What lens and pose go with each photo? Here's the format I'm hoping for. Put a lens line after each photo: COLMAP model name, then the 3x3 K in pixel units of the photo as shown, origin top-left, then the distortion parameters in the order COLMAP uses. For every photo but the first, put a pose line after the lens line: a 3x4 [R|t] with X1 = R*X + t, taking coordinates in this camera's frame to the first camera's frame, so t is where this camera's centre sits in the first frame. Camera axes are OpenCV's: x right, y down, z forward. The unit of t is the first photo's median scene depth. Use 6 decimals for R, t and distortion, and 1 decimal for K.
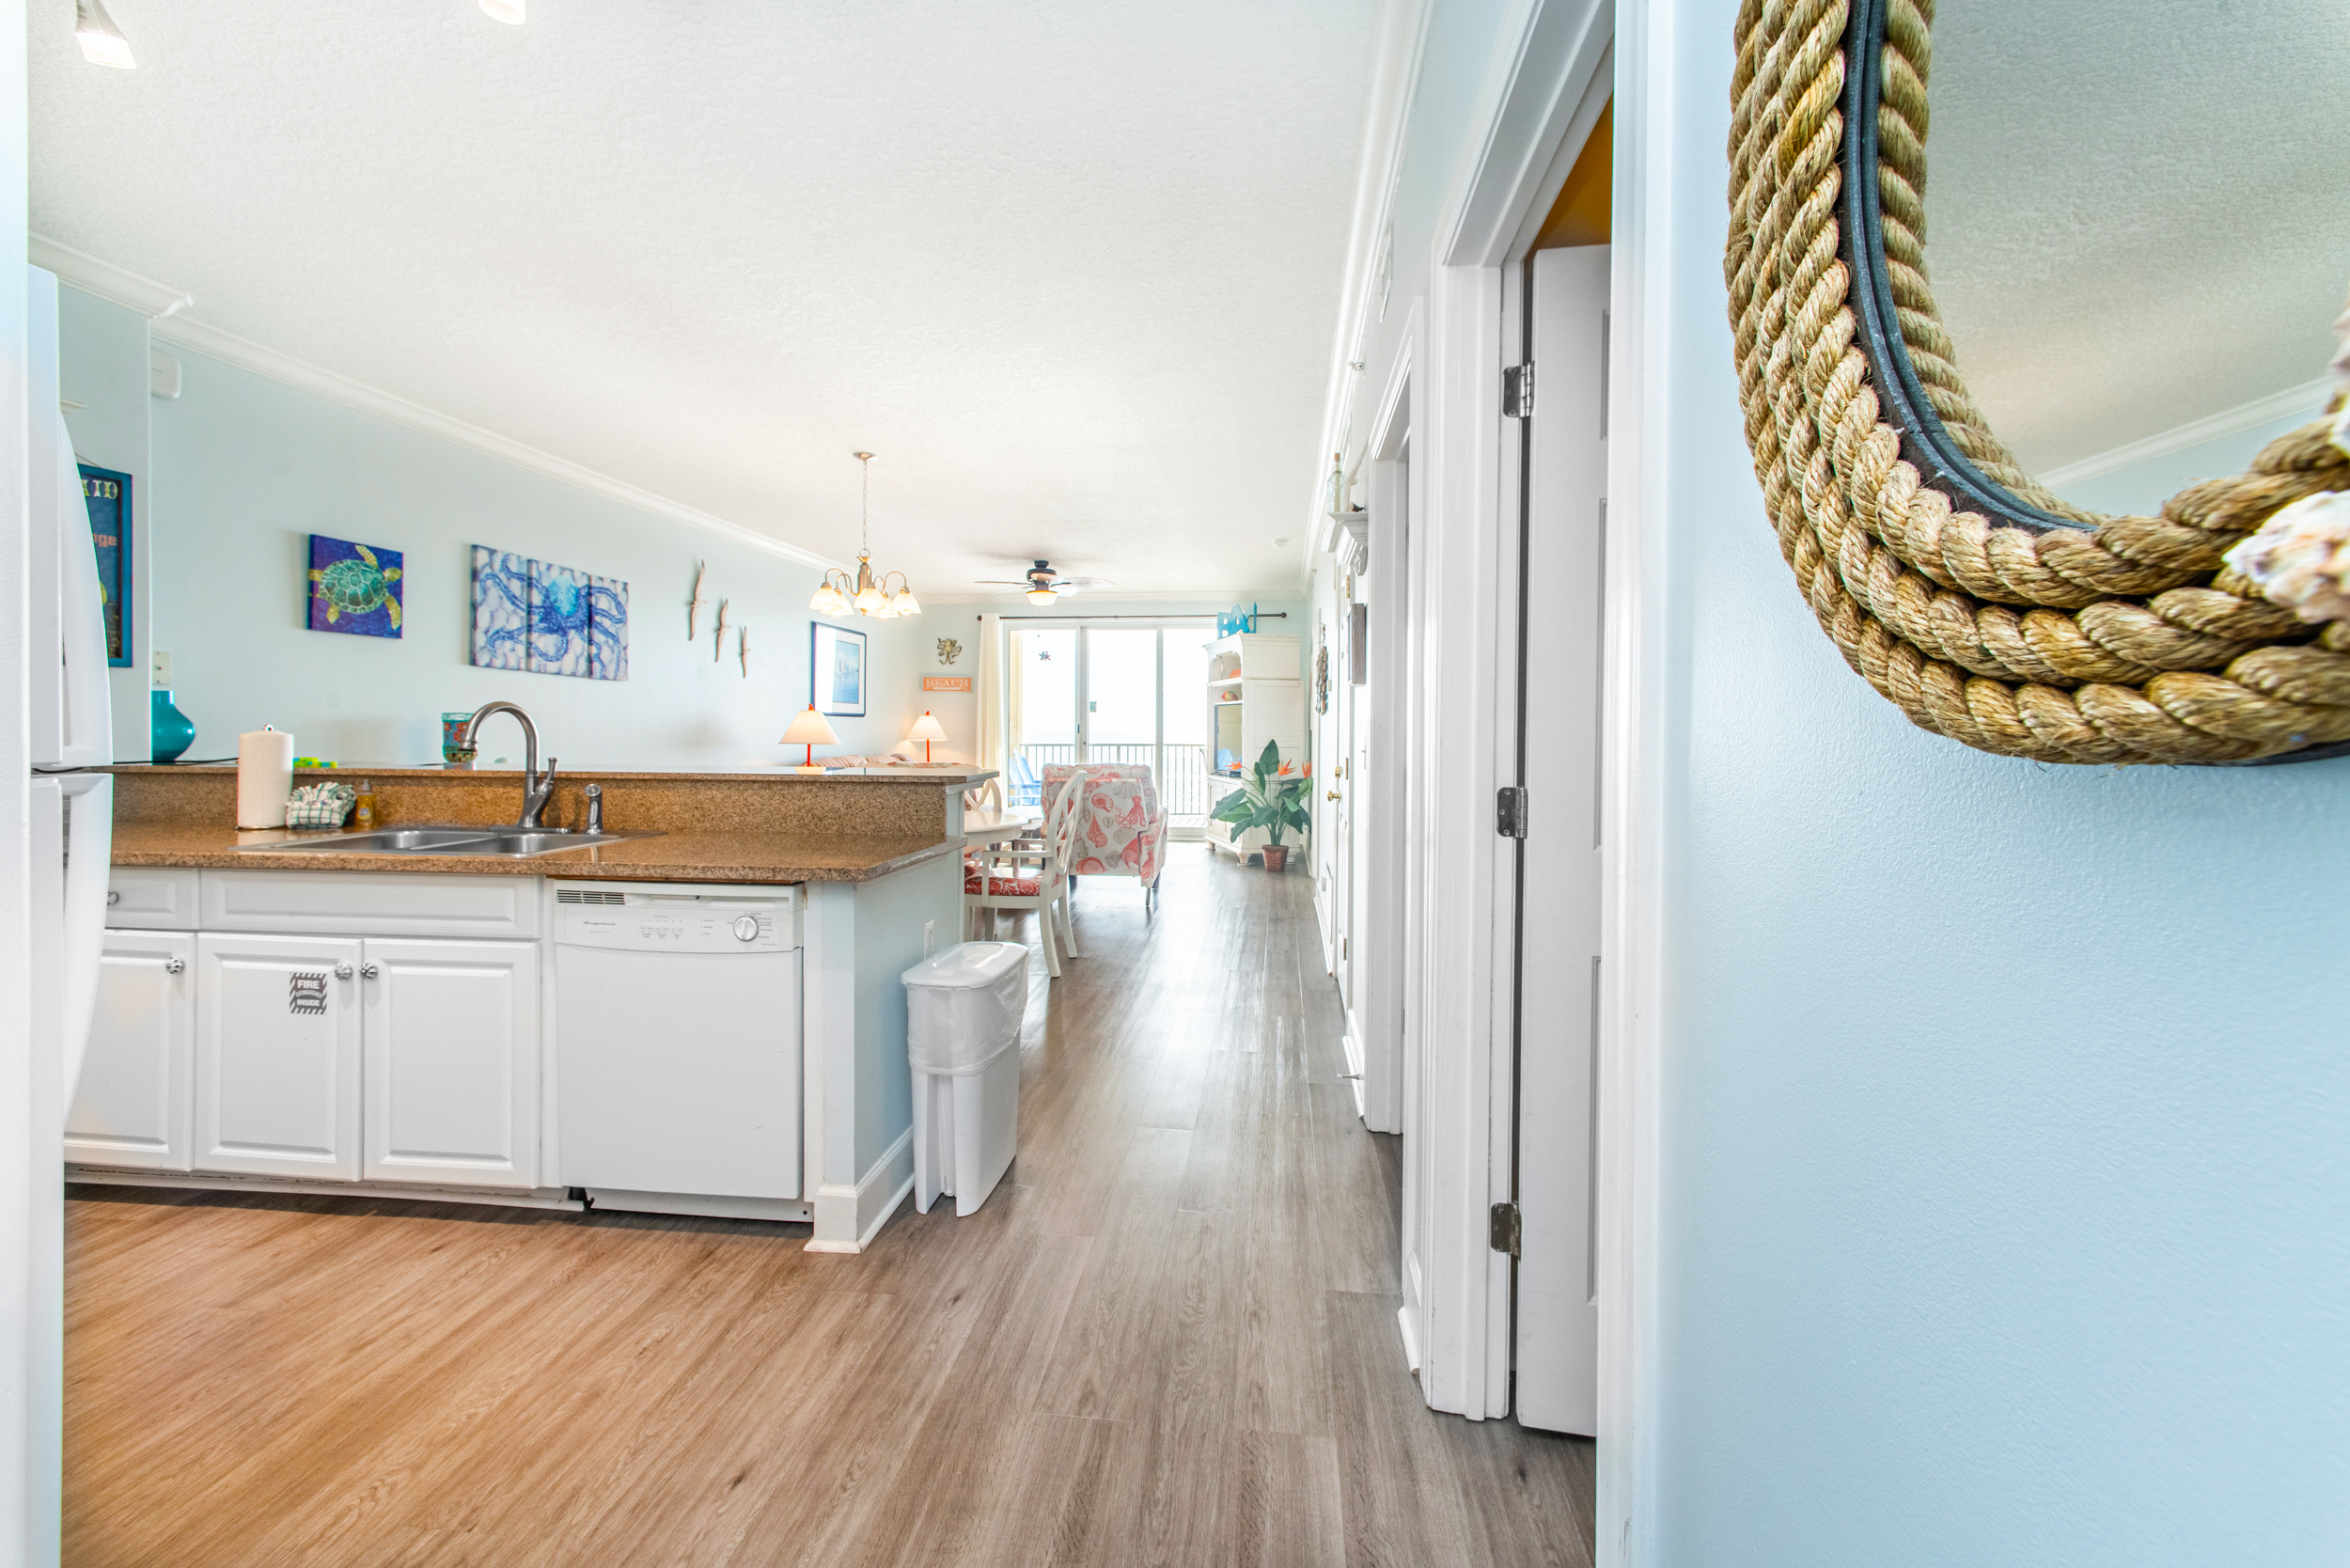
lens RADIAL K [[961.6, 0, 1168.5], [0, 961.6, 742.5], [0, 0, 1]] dist [0.007486, 0.000192]
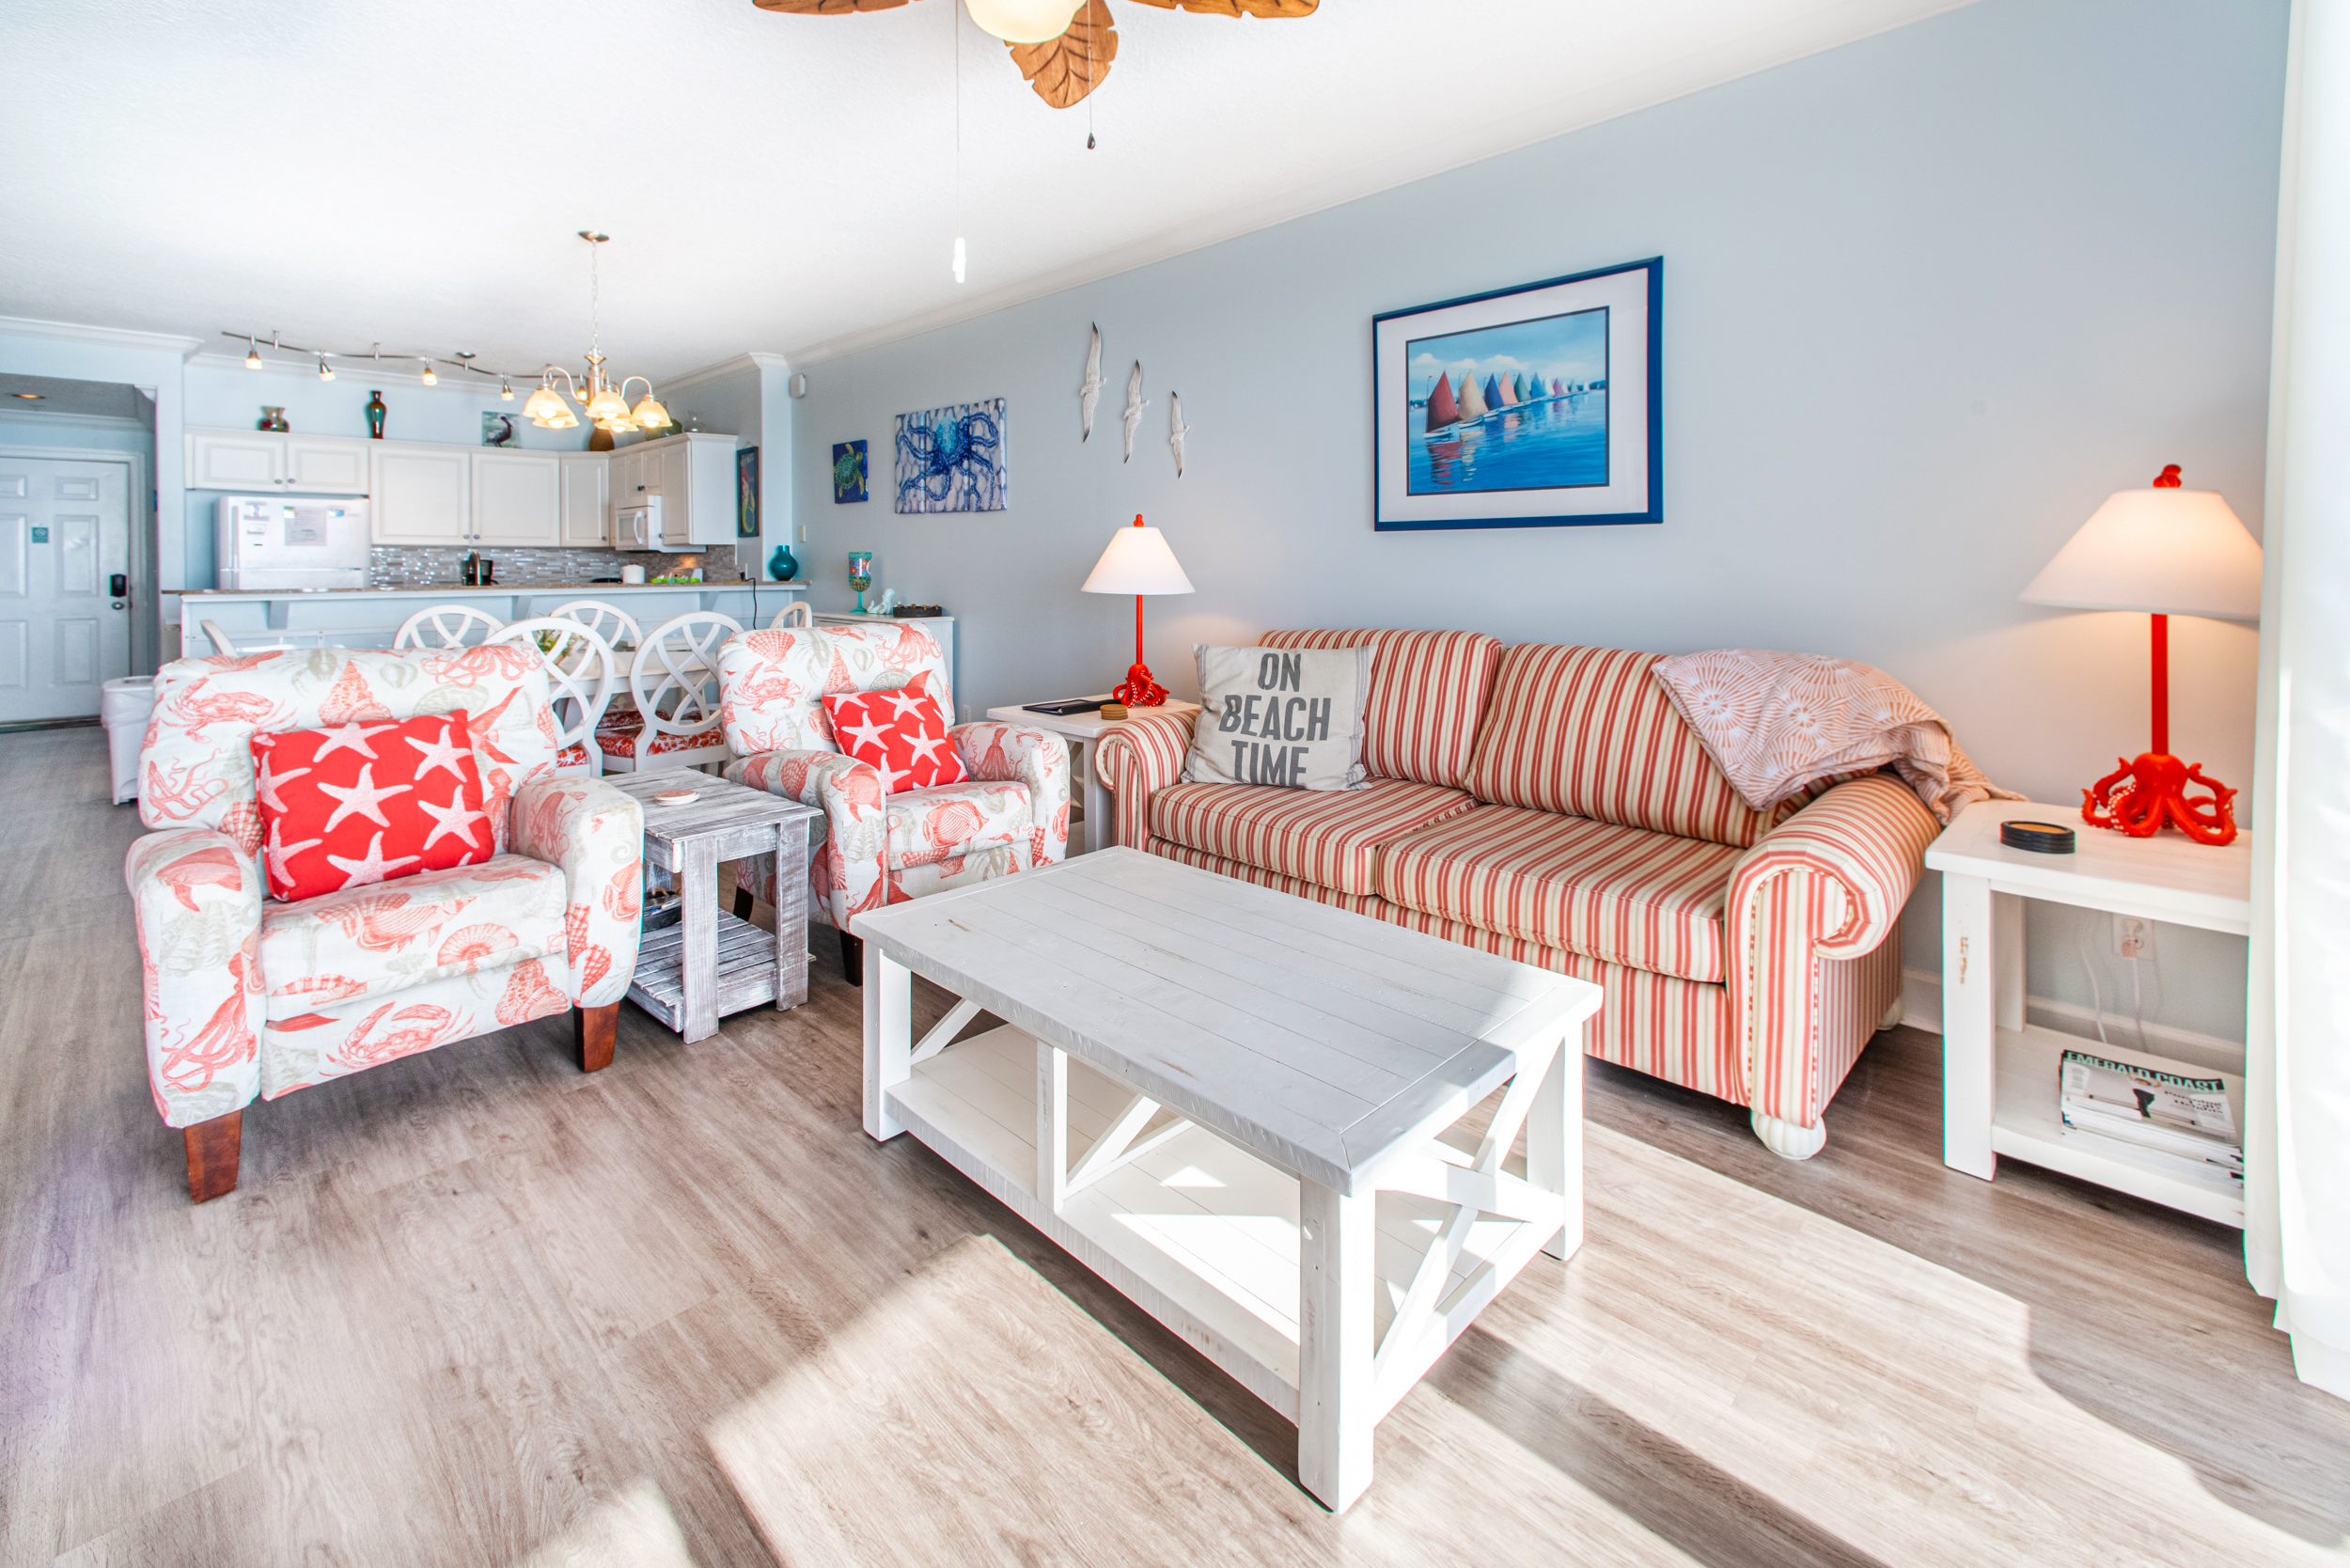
lens RADIAL K [[961.6, 0, 1179.3], [0, 961.6, 571.0], [0, 0, 1]] dist [0.007486, 0.000192]
pose [[-0.591839, 0.002914, -0.806051, 0.055464], [-0.011083, 0.999870, 0.011753, -0.020974], [0.805980, 0.015889, -0.591729, 1.767623]]
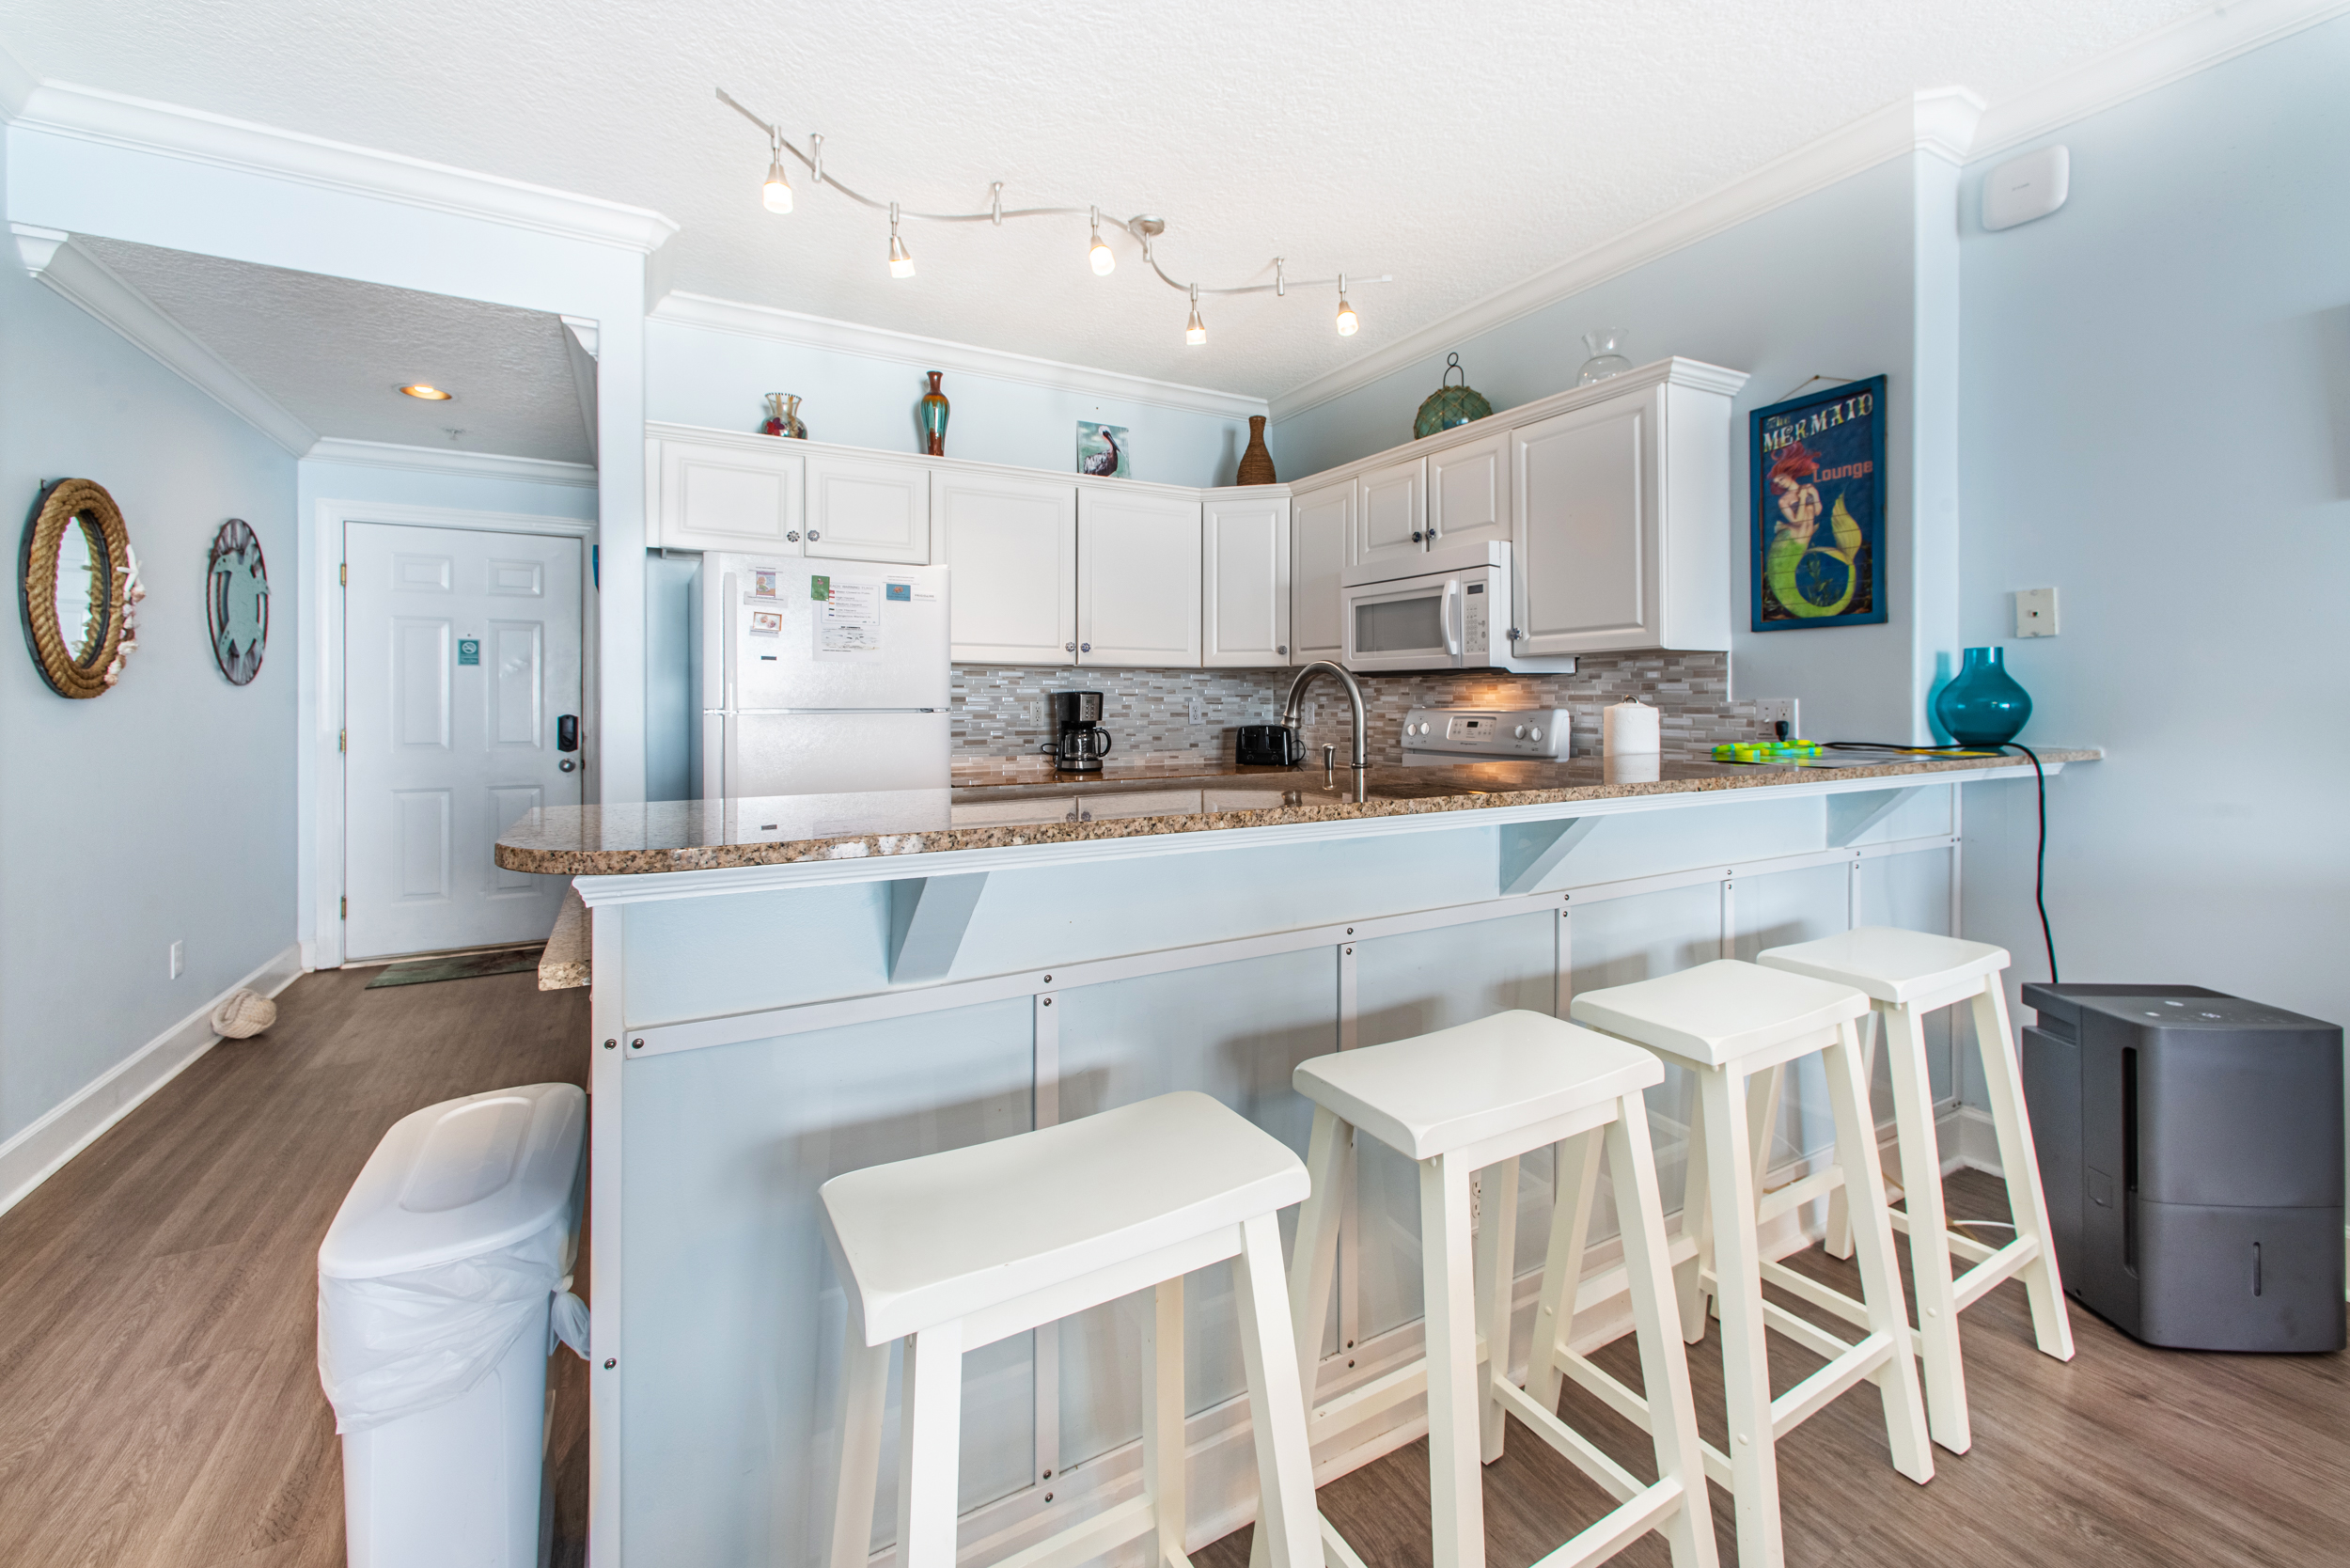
lens RADIAL K [[961.6, 0, 1187.9], [0, 961.6, 699.2], [0, 0, 1]] dist [0.007486, 0.000192]
pose [[-0.804317, -0.004443, -0.594184, -0.096781], [-0.011068, 0.999911, 0.007504, -0.009641], [0.594098, 0.012612, -0.804294, 0.757564]]
